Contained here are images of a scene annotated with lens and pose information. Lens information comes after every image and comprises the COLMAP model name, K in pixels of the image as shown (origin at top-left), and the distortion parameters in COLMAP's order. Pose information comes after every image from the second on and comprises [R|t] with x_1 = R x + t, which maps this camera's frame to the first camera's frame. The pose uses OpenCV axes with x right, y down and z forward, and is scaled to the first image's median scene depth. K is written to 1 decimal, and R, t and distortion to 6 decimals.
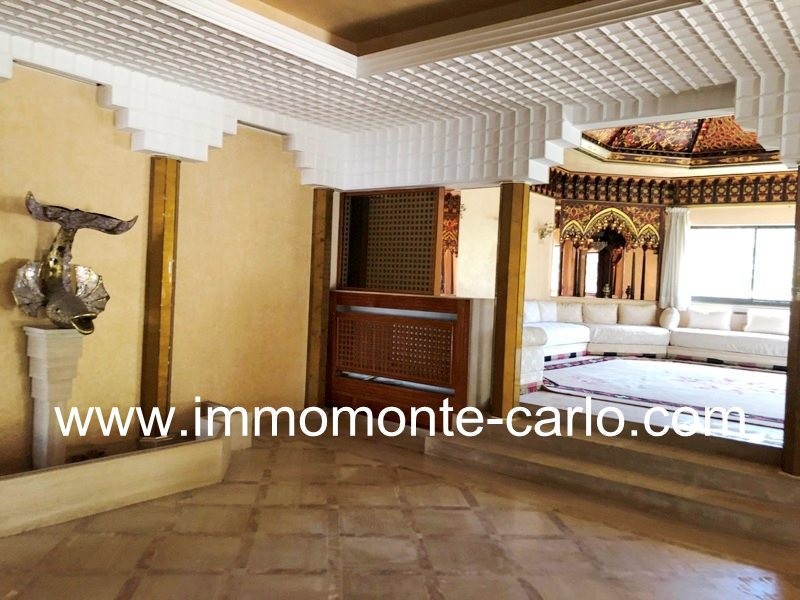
lens RADIAL K [[648.7, 0, 406.8], [0, 648.7, 285.6], [0, 0, 1]] dist [0.005466, -0.007334]
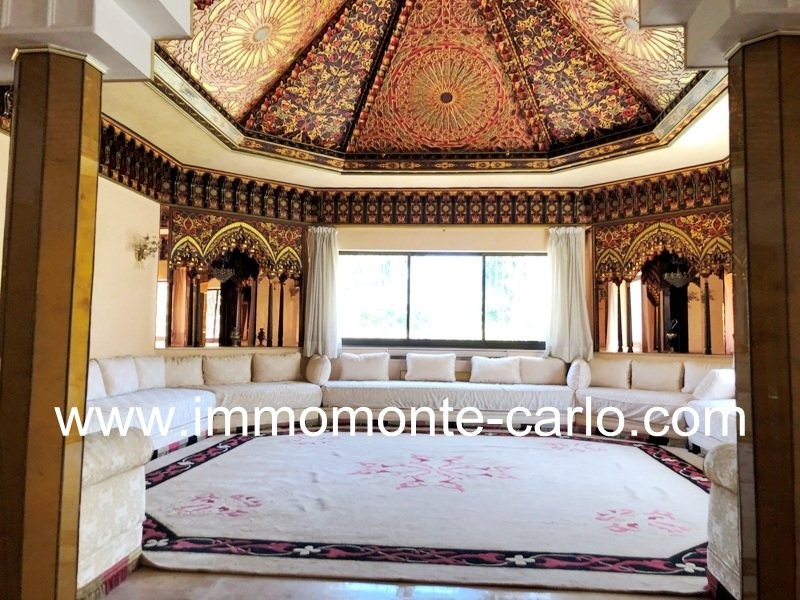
lens RADIAL K [[648.7, 0, 406.8], [0, 648.7, 285.6], [0, 0, 1]] dist [0.005466, -0.007334]
pose [[0.829590, 0.005217, 0.558348, 0.065295], [0.034034, 0.997625, -0.059889, 0.001151], [-0.557334, 0.068686, 0.827442, 0.305279]]
